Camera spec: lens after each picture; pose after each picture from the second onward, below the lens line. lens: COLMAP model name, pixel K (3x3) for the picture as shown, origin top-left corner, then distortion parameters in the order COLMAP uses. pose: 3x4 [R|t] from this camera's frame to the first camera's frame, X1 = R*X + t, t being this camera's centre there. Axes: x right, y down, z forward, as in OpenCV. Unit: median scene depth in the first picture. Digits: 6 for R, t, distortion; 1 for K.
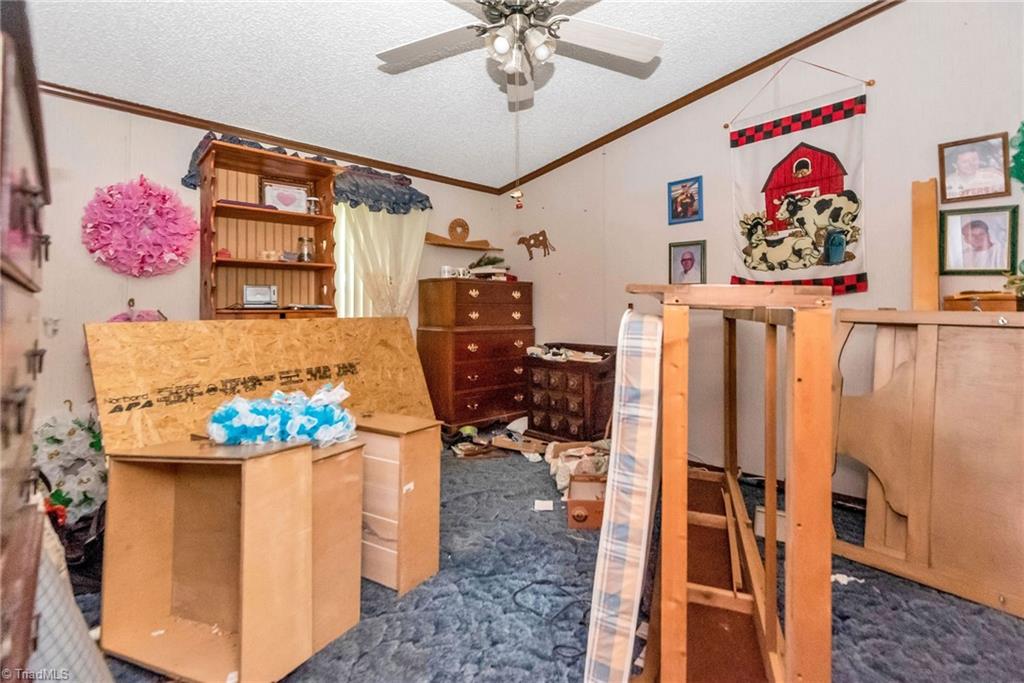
lens RADIAL K [[465.7, 0, 522.5], [0, 465.7, 342.9], [0, 0, 1]] dist [0.025192, -0.010642]
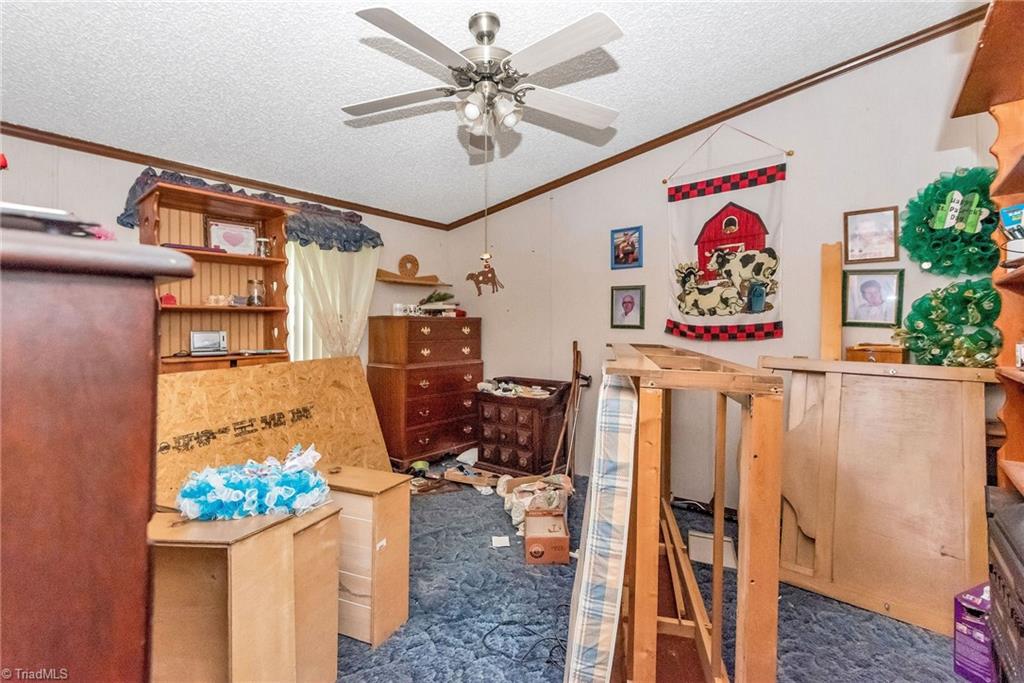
lens RADIAL K [[465.7, 0, 477.3], [0, 465.7, 327.0], [0, 0, 1]] dist [0.025192, -0.010642]
pose [[0.991339, -0.001548, 0.131318, -0.151133], [-0.002521, 0.999522, 0.030815, -0.175733], [-0.131303, -0.030879, 0.990861, -0.025353]]
